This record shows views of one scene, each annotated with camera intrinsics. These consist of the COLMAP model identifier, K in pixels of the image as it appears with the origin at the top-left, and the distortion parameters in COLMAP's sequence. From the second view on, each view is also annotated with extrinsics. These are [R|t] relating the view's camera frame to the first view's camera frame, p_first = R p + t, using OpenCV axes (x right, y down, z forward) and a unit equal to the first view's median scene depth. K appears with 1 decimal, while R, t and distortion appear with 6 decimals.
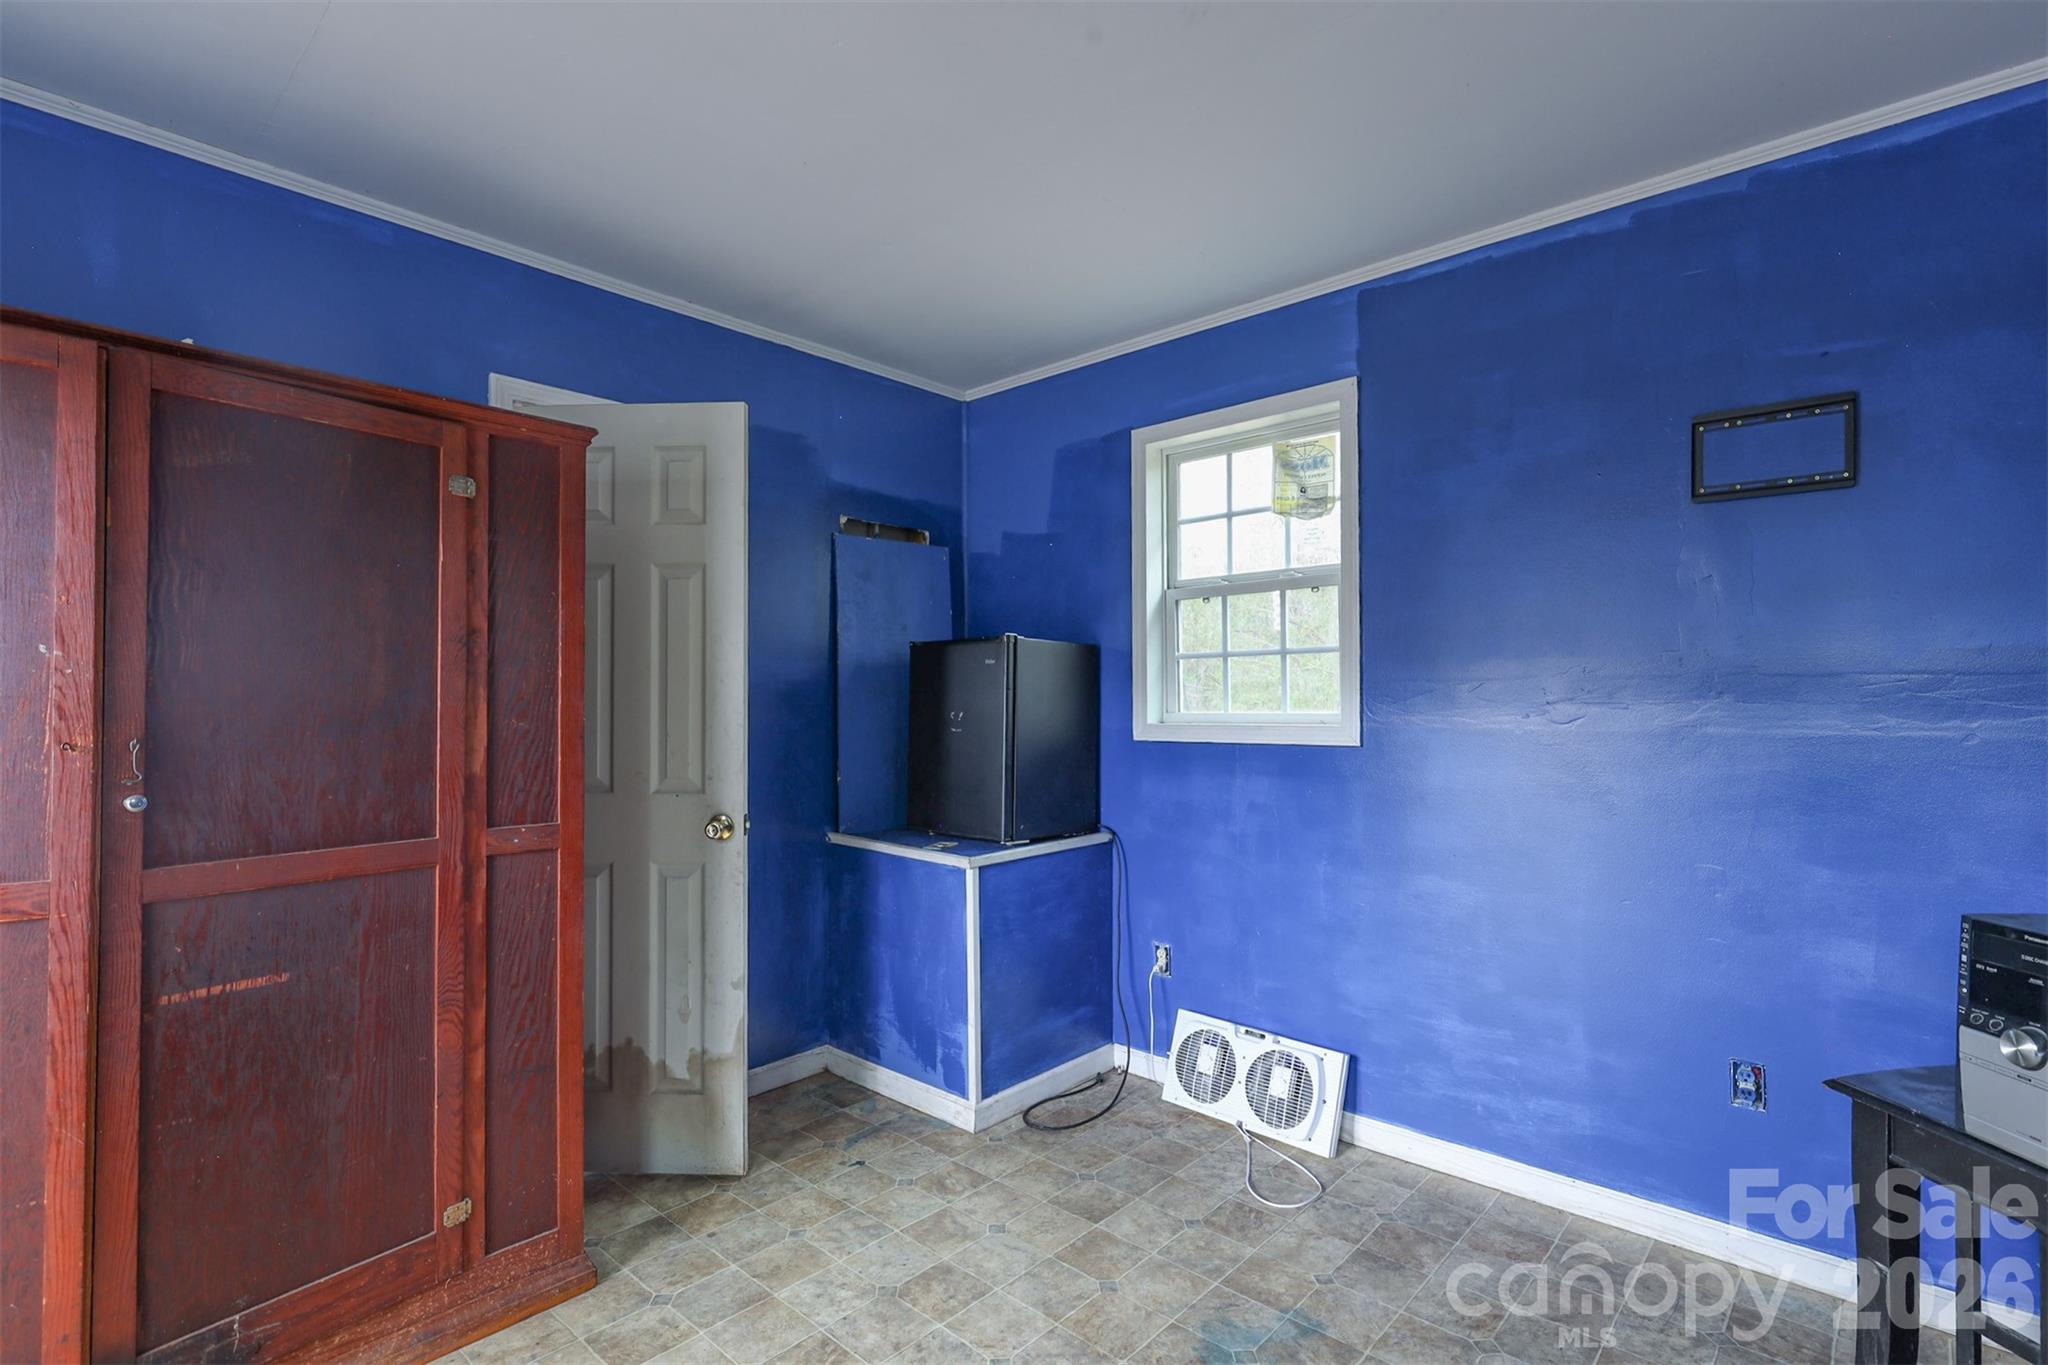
lens RADIAL K [[955.6, 0, 1023.7], [0, 955.6, 690.7], [0, 0, 1]] dist [-0.009776, 0.000034]
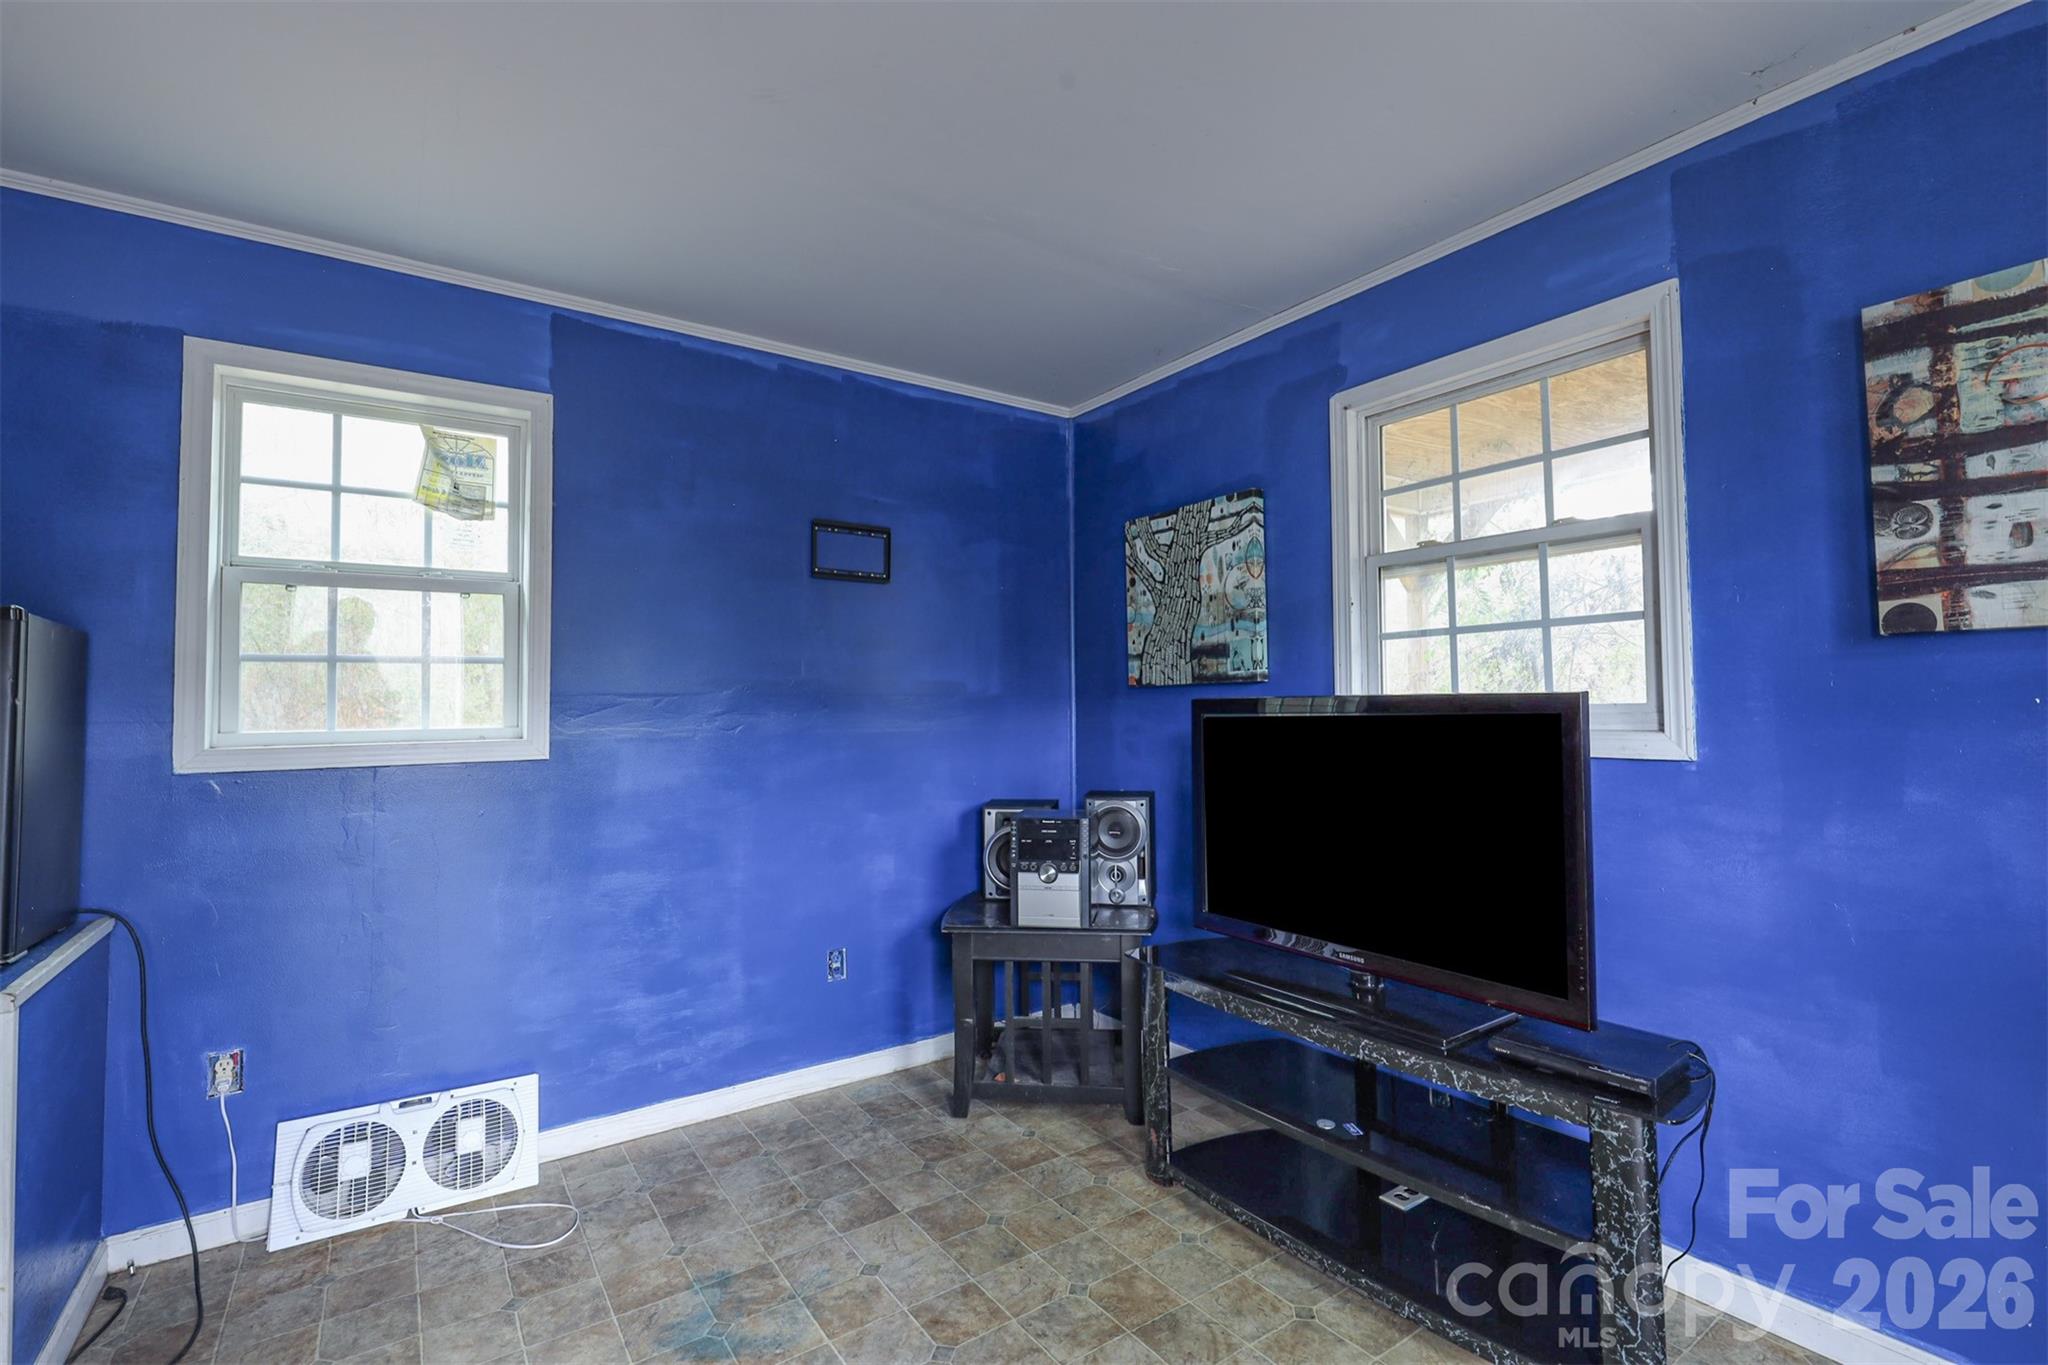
lens RADIAL K [[926.4, 0, 1016.3], [0, 926.4, 675.7], [0, 0, 1]] dist [-0.002381, -0.000065]
pose [[0.225196, 0.034818, 0.973691, -0.468968], [-0.000148, 0.999362, -0.035701, 0.005021], [-0.974314, 0.007896, 0.225057, 0.283523]]
